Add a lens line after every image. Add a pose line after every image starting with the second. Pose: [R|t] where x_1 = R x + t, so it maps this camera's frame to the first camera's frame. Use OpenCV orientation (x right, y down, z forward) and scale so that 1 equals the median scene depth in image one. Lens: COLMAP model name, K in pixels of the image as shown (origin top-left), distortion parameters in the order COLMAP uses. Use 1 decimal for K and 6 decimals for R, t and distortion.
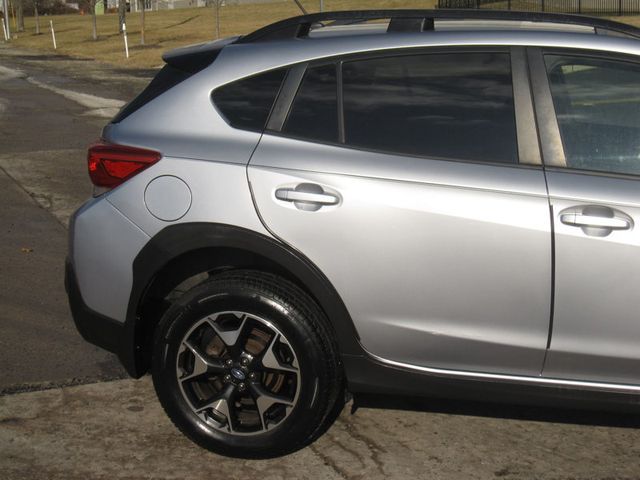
lens RADIAL K [[1101.1, 0, 320.0], [0, 1101.1, 240.0], [0, 0, 1]] dist [-0.220895, 0.021933]
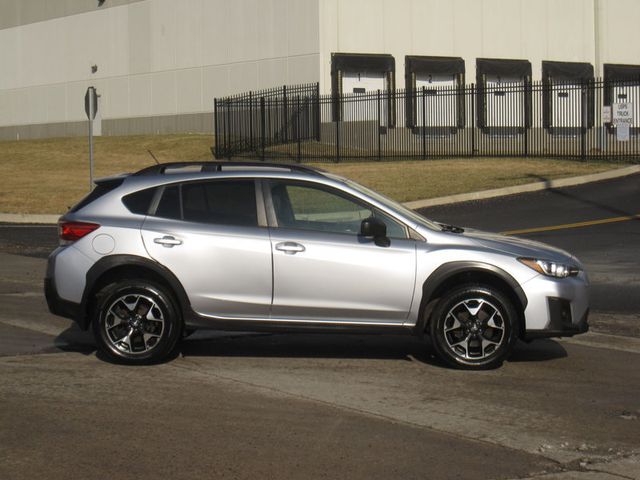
lens RADIAL K [[1574.6, 0, 320.0], [0, 1574.6, 240.0], [0, 0, 1]] dist [-0.130351, -1.092268]
pose [[0.985062, 0.003901, 0.172153, -0.253693], [0.021987, 0.988711, -0.148216, 0.433908], [-0.170788, 0.149787, 0.973856, -2.173837]]
